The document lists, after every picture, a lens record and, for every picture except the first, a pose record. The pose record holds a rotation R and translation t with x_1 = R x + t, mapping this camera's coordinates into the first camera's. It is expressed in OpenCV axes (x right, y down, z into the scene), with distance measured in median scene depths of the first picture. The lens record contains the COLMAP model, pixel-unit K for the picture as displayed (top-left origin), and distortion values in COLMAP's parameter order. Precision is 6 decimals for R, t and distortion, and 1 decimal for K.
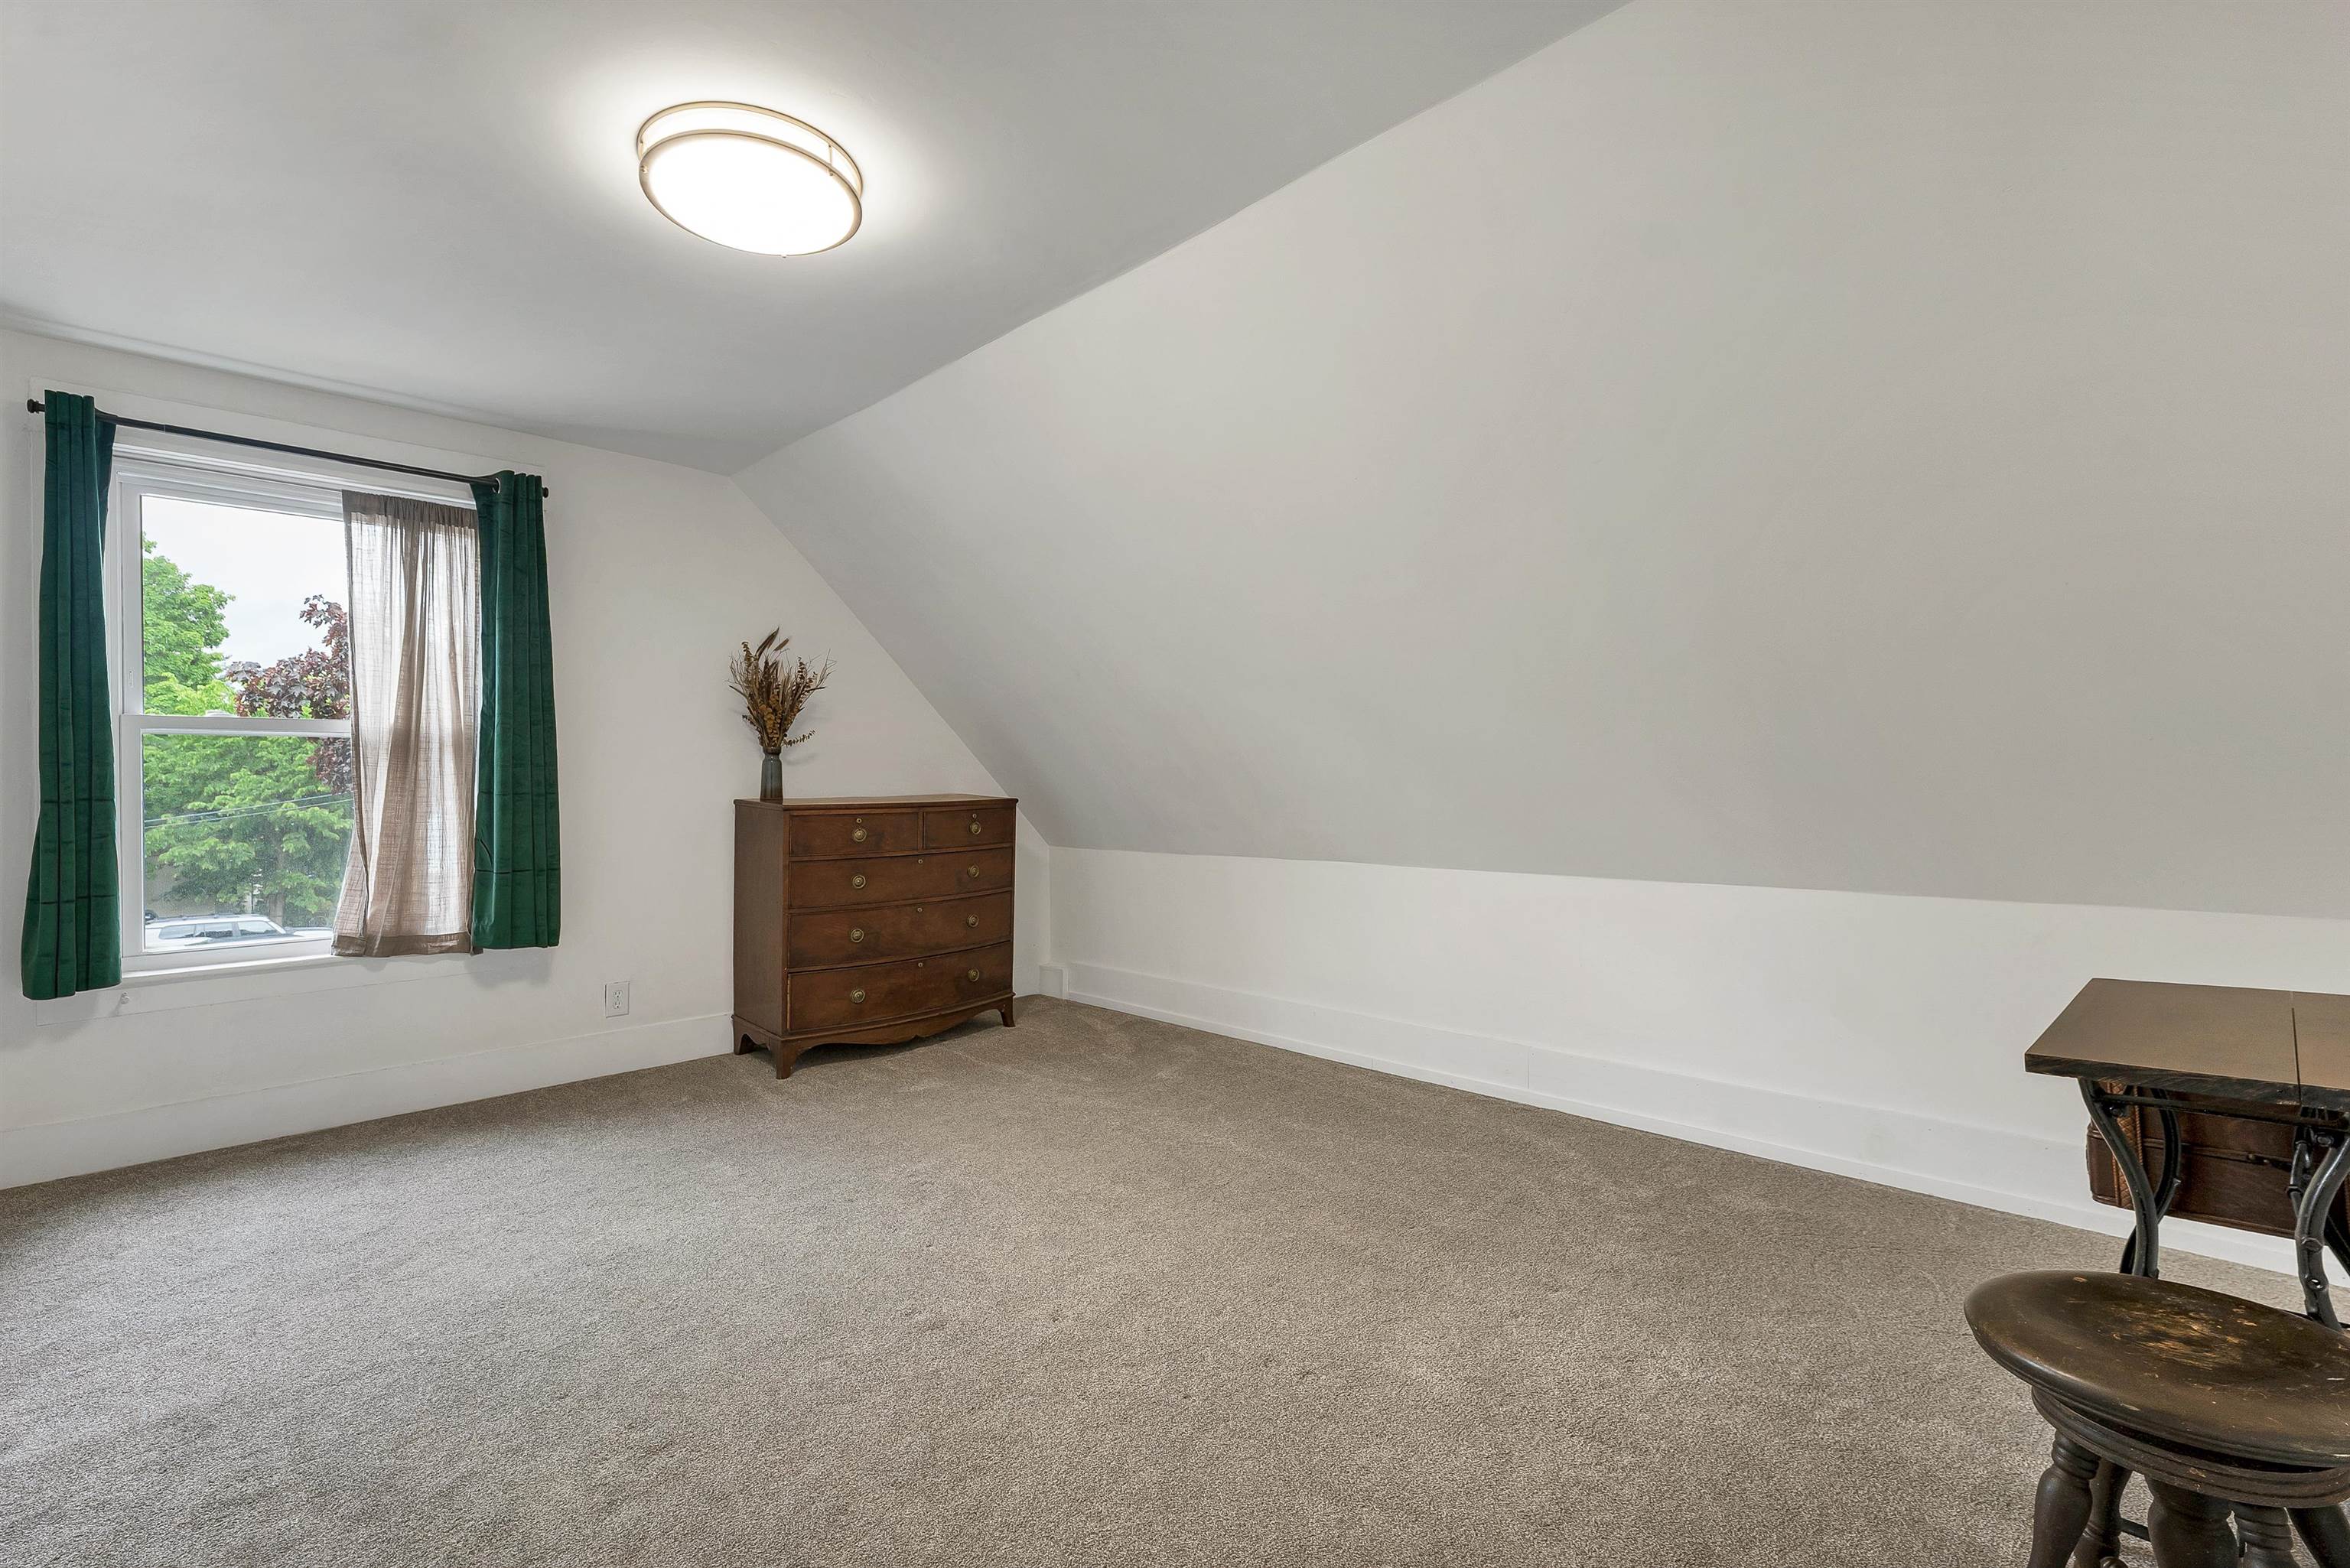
lens RADIAL K [[1049.4, 0, 1169.3], [0, 1049.4, 784.5], [0, 0, 1]] dist [0.001393, -0.000138]
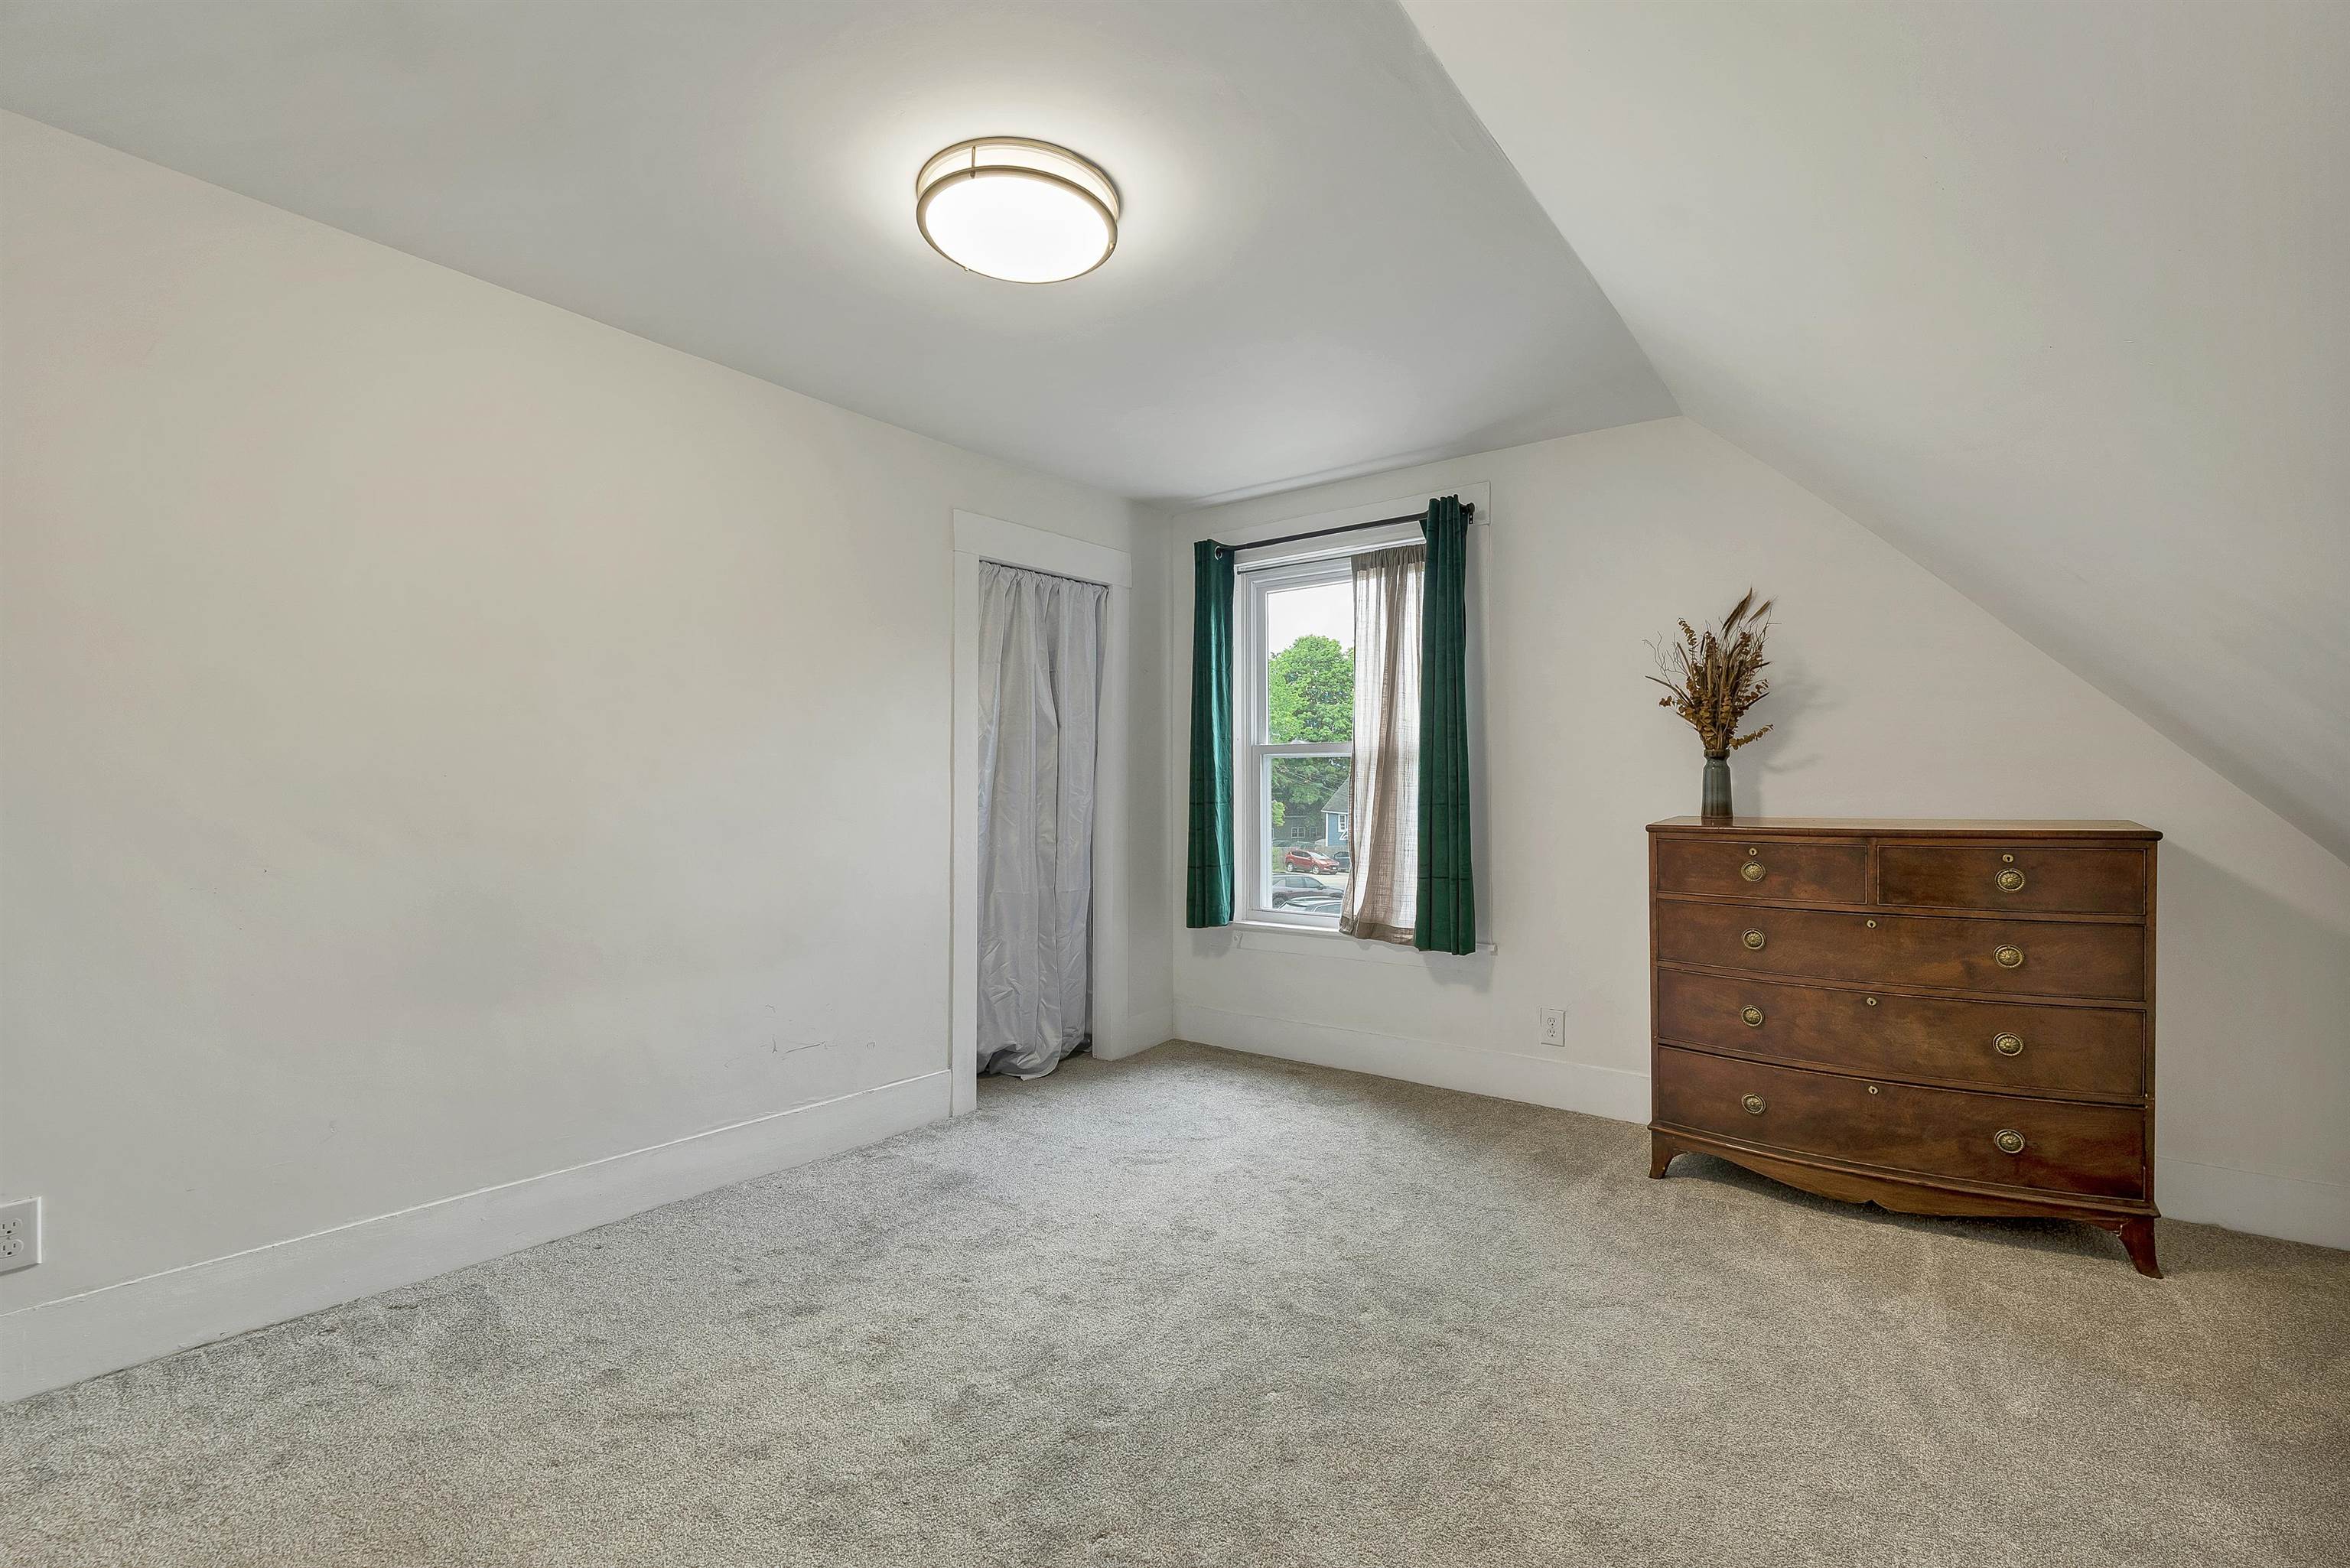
lens RADIAL K [[1049.4, 0, 1175.2], [0, 1049.4, 794.0], [0, 0, 1]] dist [0.001393, -0.000138]
pose [[0.130219, 0.006726, -0.991462, 0.378277], [-0.008574, 0.999947, 0.005658, -0.004932], [0.991448, 0.007764, 0.130269, 0.584122]]
